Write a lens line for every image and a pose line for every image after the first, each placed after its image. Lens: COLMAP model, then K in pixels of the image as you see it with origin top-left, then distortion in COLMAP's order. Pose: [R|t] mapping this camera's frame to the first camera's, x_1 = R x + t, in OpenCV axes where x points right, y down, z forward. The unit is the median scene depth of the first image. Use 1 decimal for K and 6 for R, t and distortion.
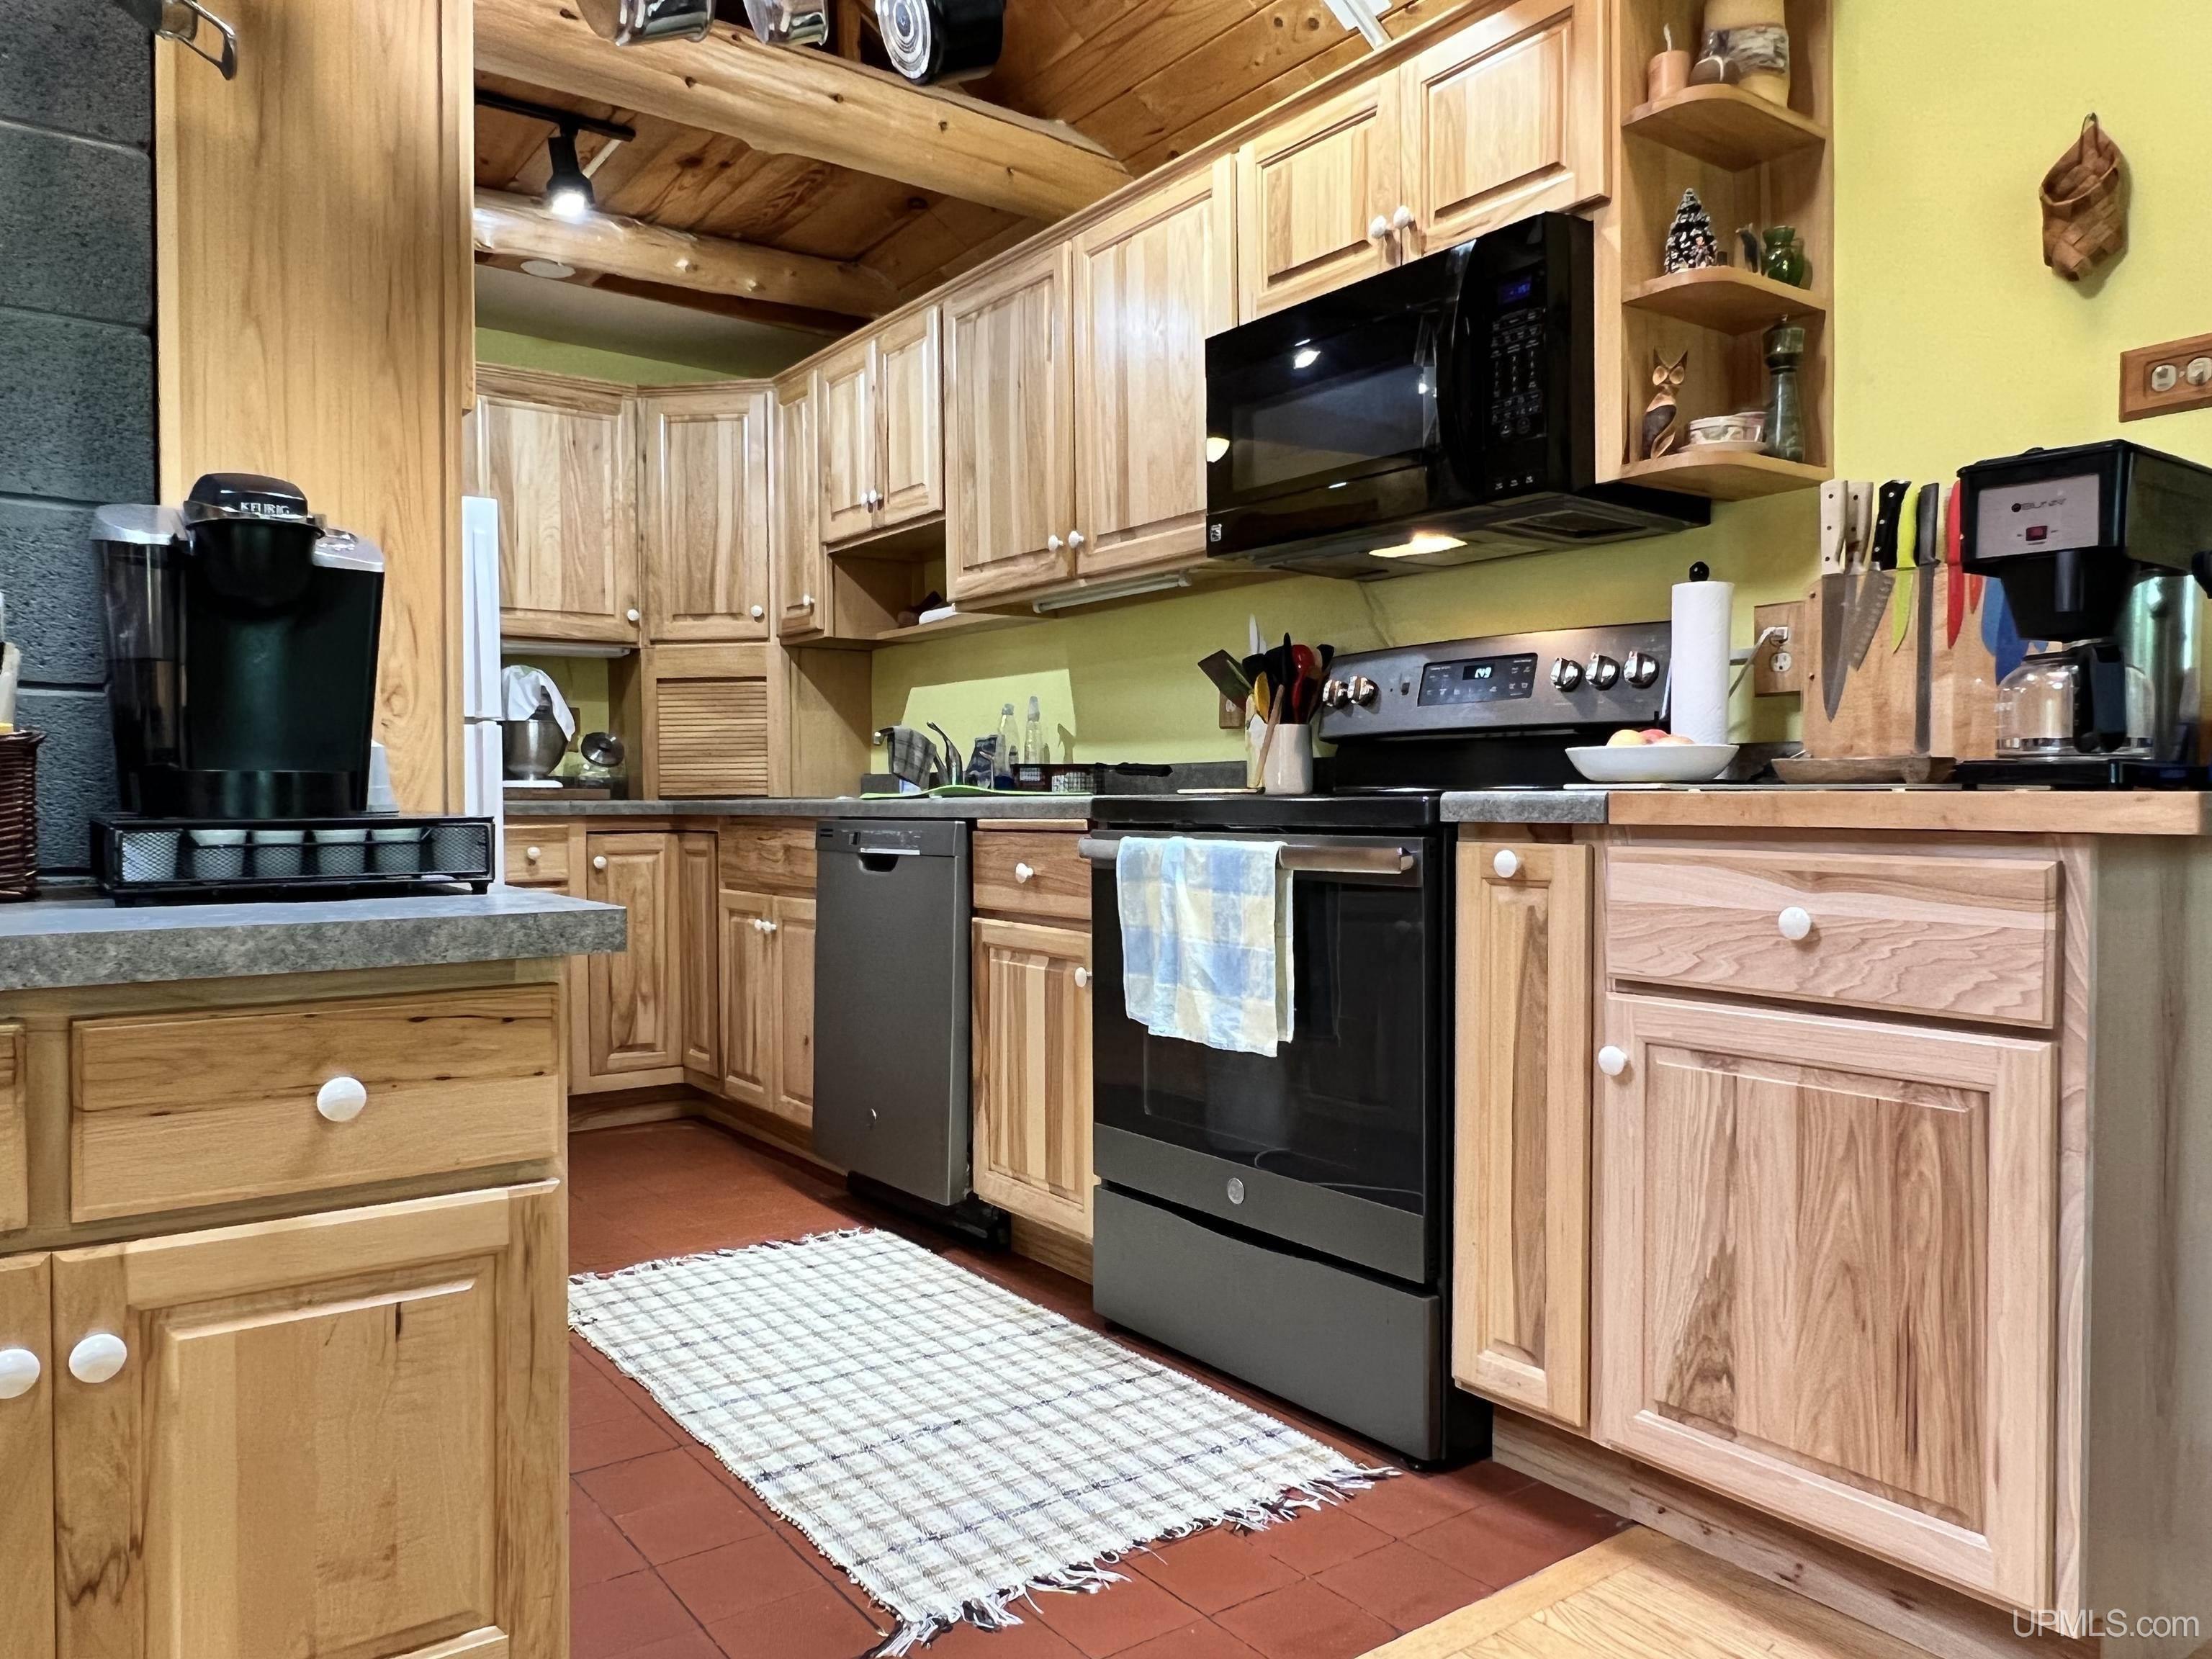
lens RADIAL K [[1526.9, 0, 1102.8], [0, 1526.9, 827.5], [0, 0, 1]] dist [-0.002103, -0.003530]
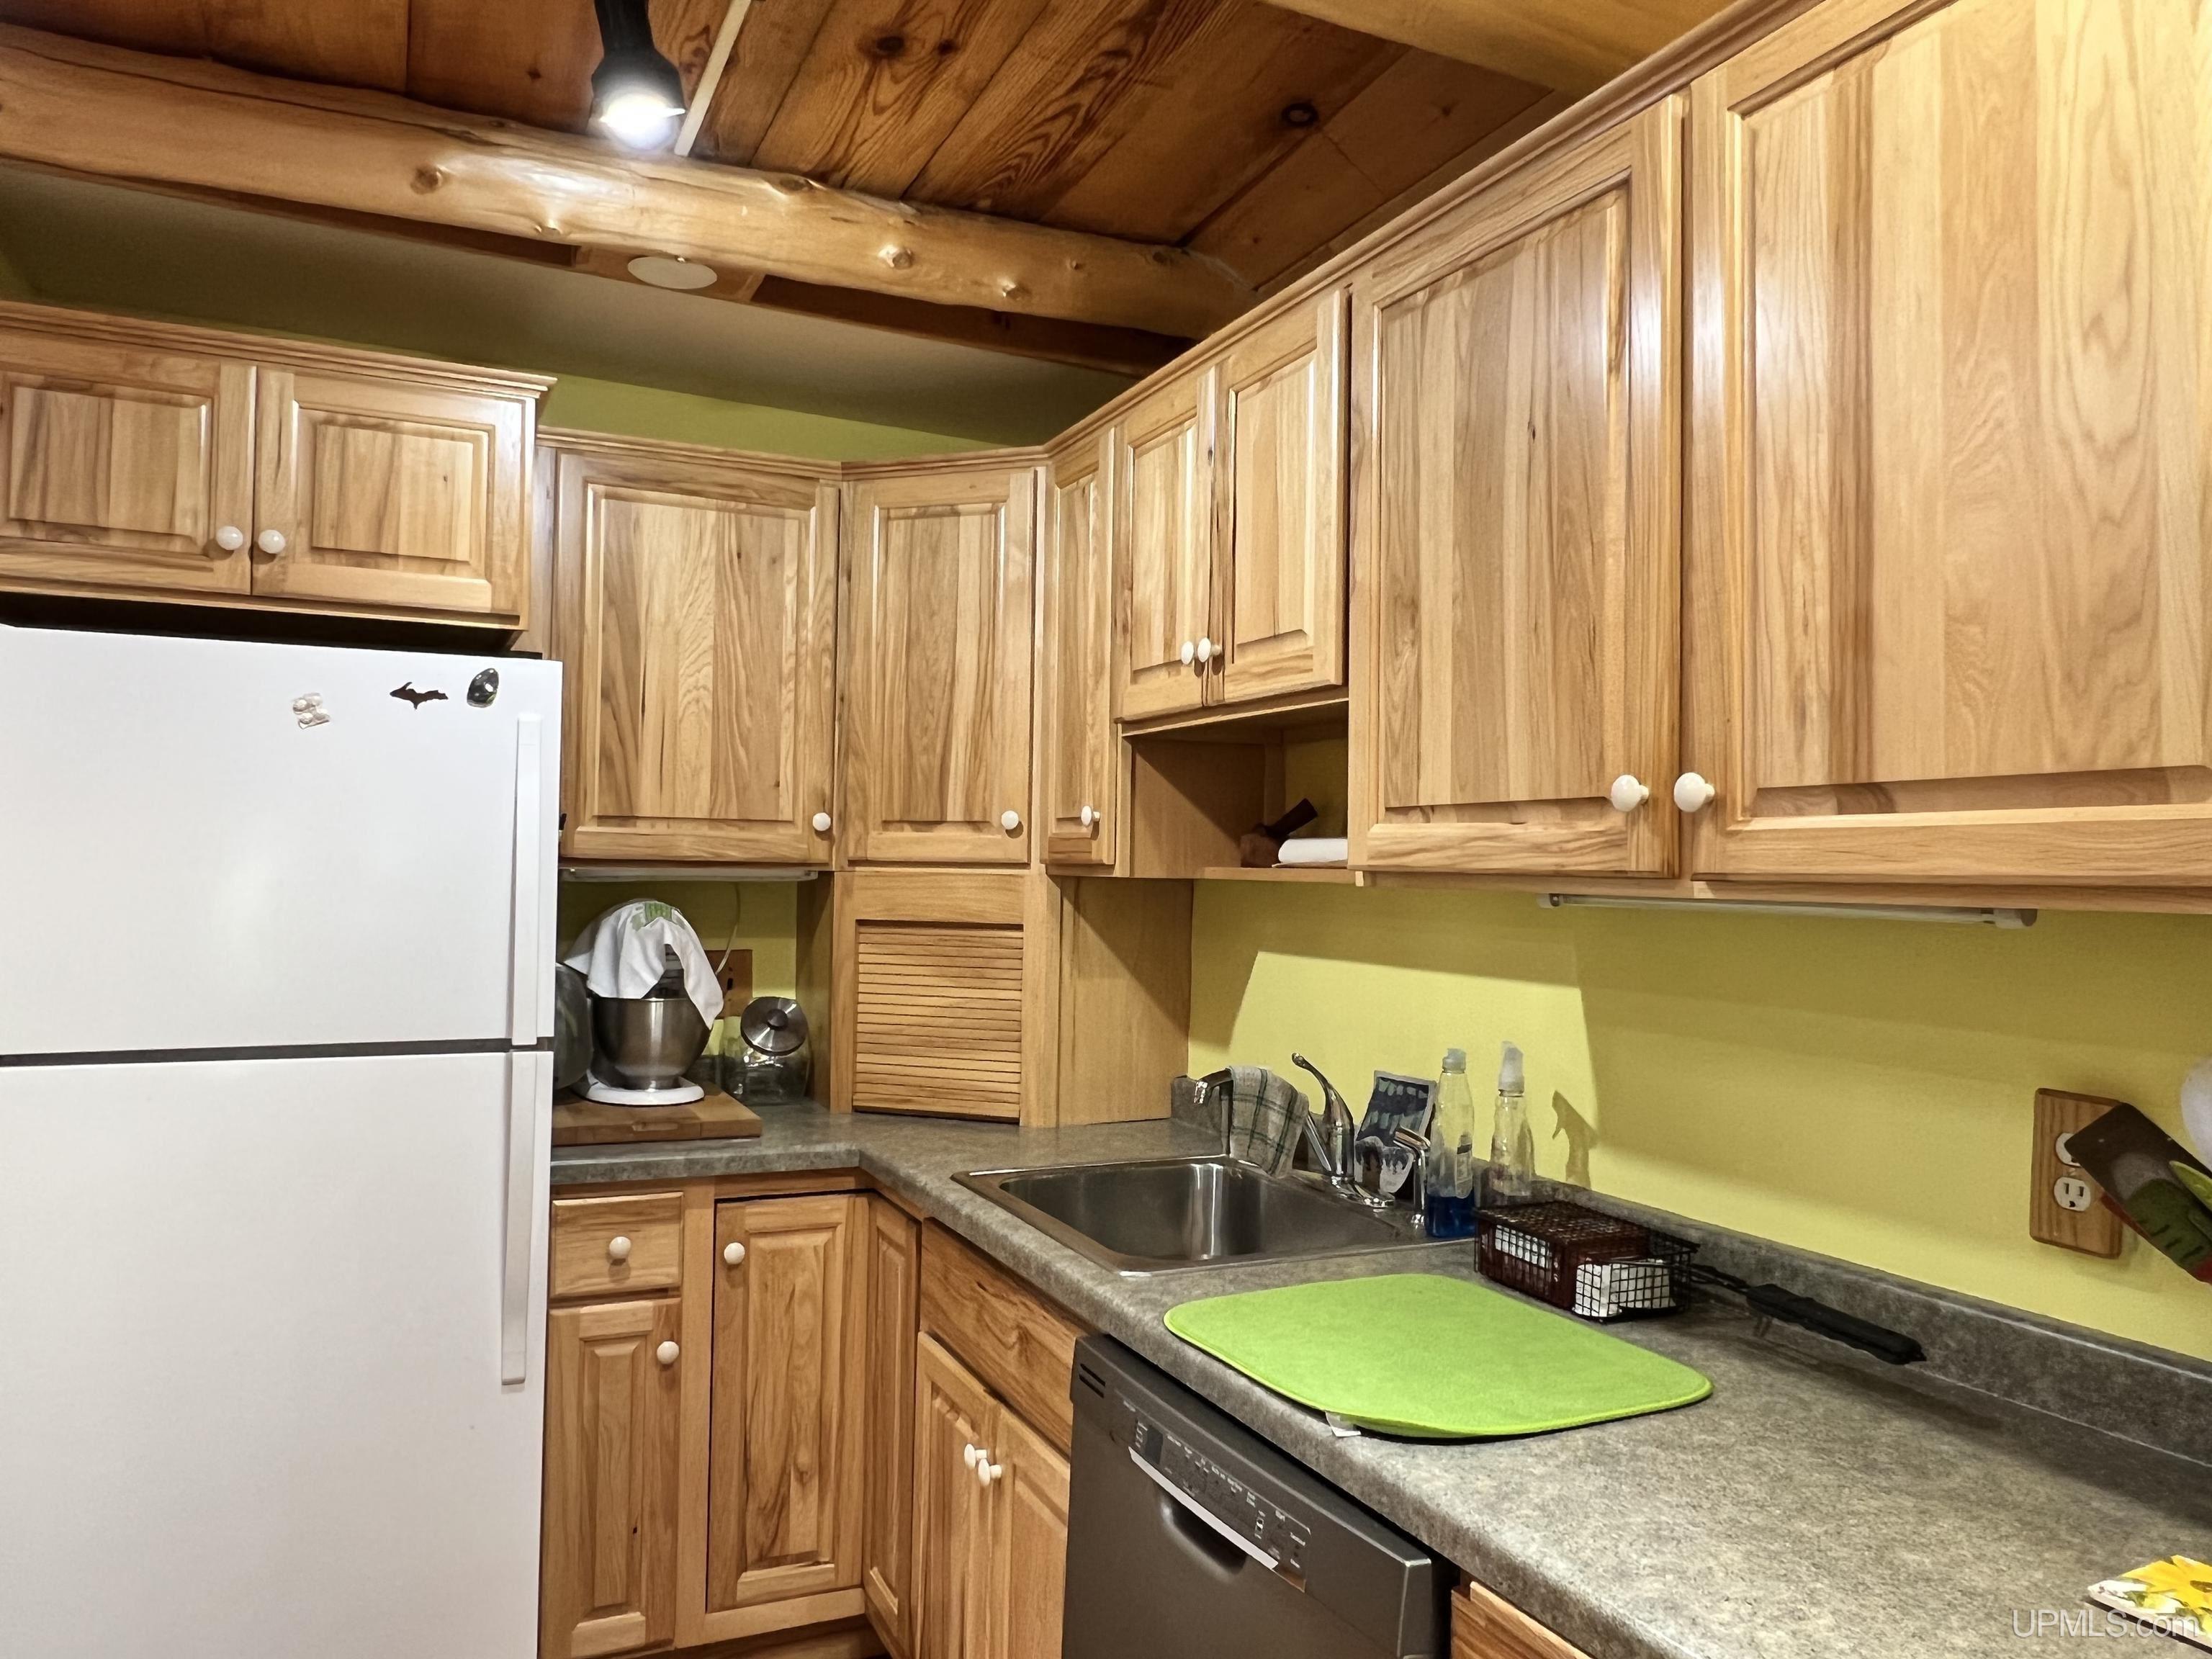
lens RADIAL K [[1526.9, 0, 1105.7], [0, 1526.9, 823.3], [0, 0, 1]] dist [-0.002103, -0.003530]
pose [[0.979204, 0.017849, -0.202093, -0.071133], [-0.027848, 0.998519, -0.046743, -0.123526], [0.200959, 0.051399, 0.978250, 0.445156]]
